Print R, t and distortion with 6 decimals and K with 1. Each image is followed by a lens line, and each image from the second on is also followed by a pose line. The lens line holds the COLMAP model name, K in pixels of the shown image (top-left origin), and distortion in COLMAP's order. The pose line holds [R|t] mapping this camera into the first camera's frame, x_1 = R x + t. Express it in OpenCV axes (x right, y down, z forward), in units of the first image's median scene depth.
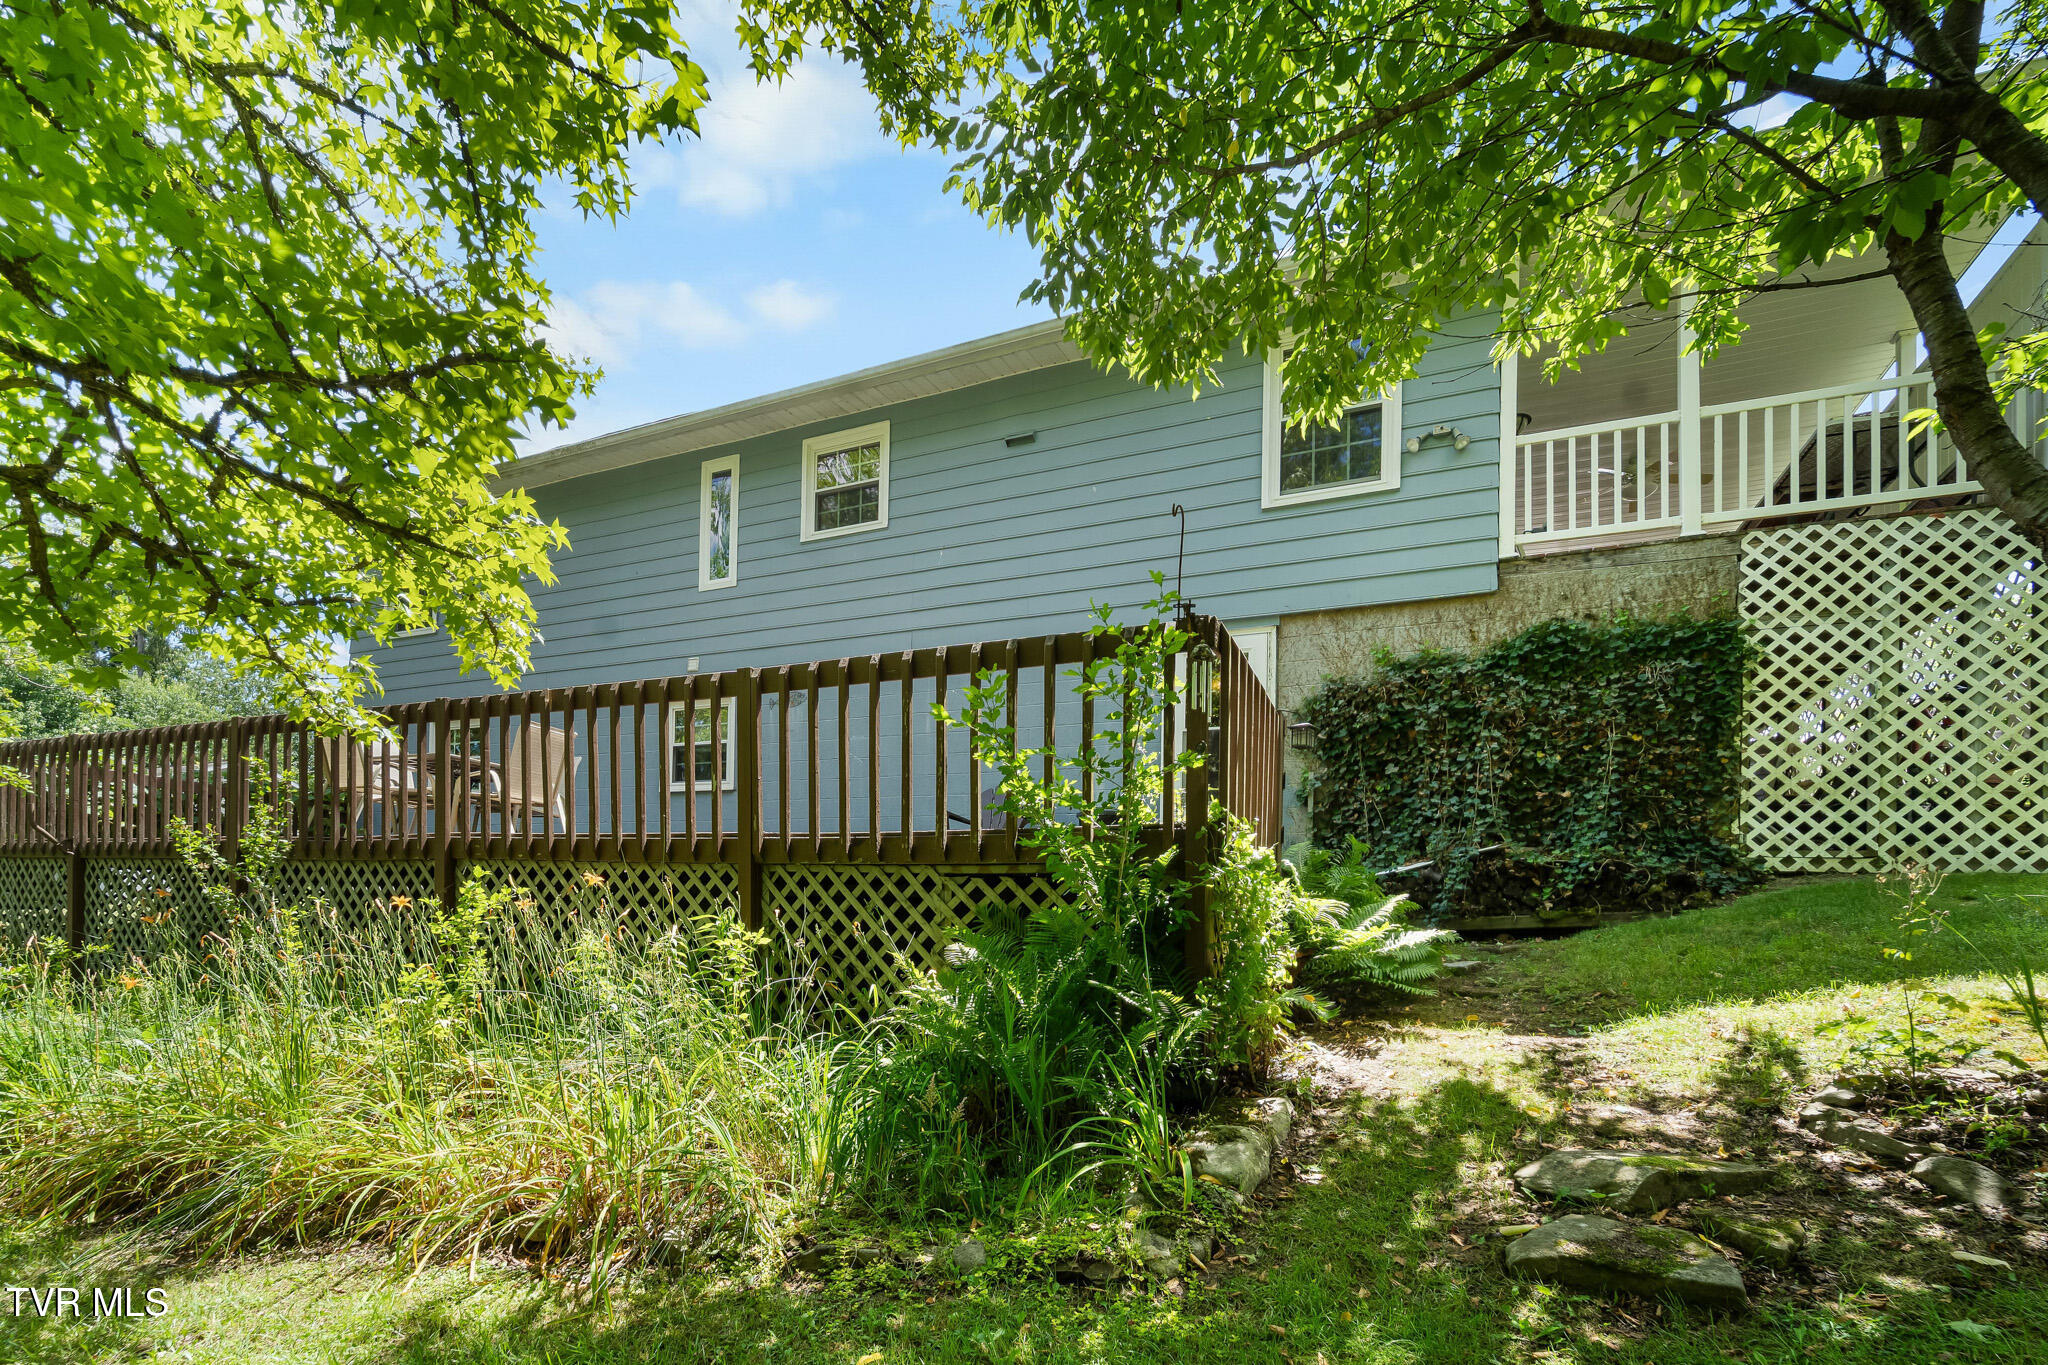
lens RADIAL K [[860.2, 0, 1015.2], [0, 860.2, 682.8], [0, 0, 1]] dist [-0.001700, -0.000571]
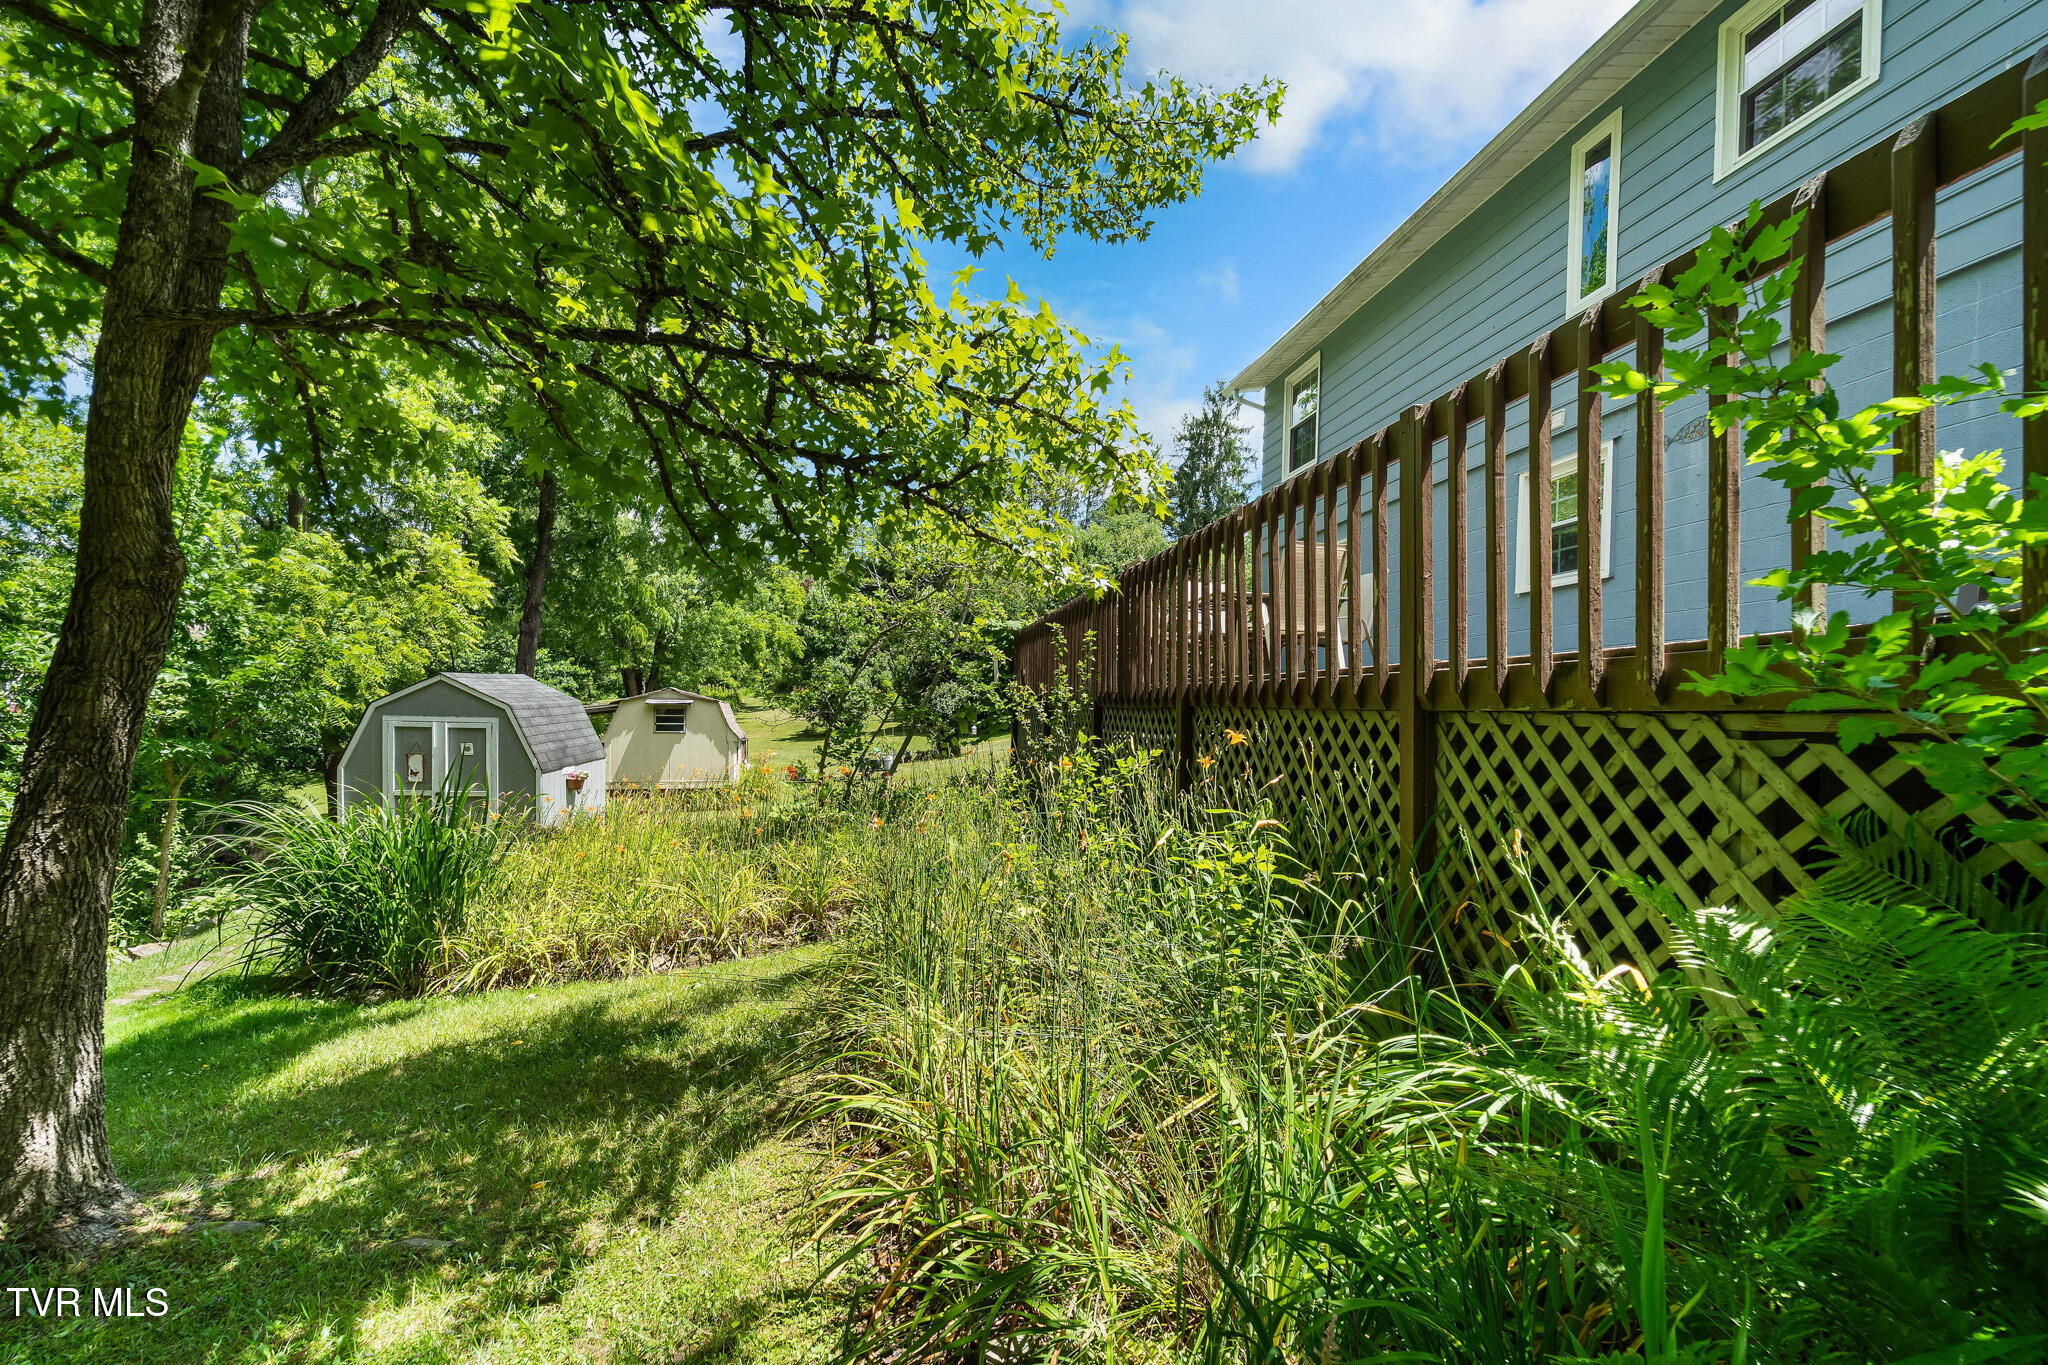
lens RADIAL K [[919.4, 0, 995.3], [0, 919.4, 643.0], [0, 0, 1]] dist [0.001224, -0.002099]
pose [[0.512410, -0.088985, -0.854118, 0.126903], [0.236979, 0.970647, 0.041045, 0.060025], [0.825395, -0.223440, 0.518457, 0.414428]]
